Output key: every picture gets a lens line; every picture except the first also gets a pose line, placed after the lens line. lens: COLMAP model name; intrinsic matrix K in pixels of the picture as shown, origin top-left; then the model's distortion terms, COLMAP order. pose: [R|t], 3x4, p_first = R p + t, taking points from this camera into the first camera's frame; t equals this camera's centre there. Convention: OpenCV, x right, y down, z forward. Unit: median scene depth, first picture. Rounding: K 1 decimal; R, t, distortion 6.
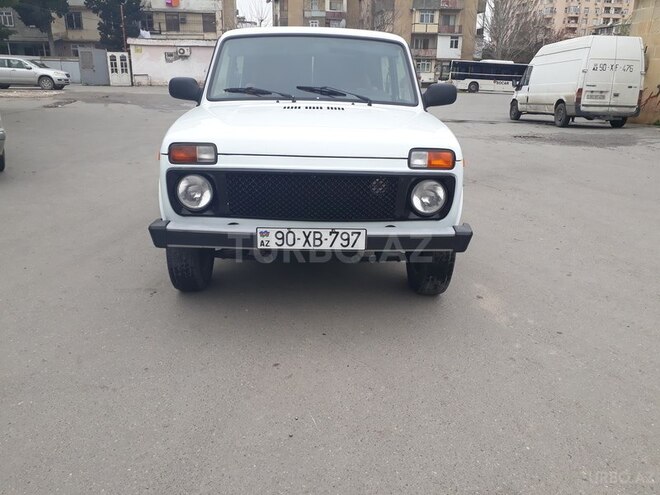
lens RADIAL K [[529.0, 0, 330.0], [0, 529.0, 247.5], [0, 0, 1]] dist [0.014636, -0.007488]
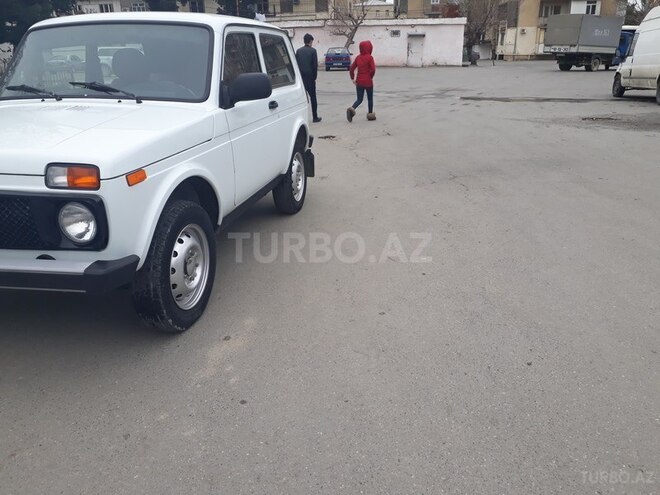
lens RADIAL K [[529.0, 0, 330.0], [0, 529.0, 247.5], [0, 0, 1]] dist [0.014636, -0.007488]
pose [[0.972502, 0.046823, -0.228139, 0.153199], [-0.037929, 0.998346, 0.043215, -0.021854], [0.229785, -0.033374, 0.972669, 0.059744]]
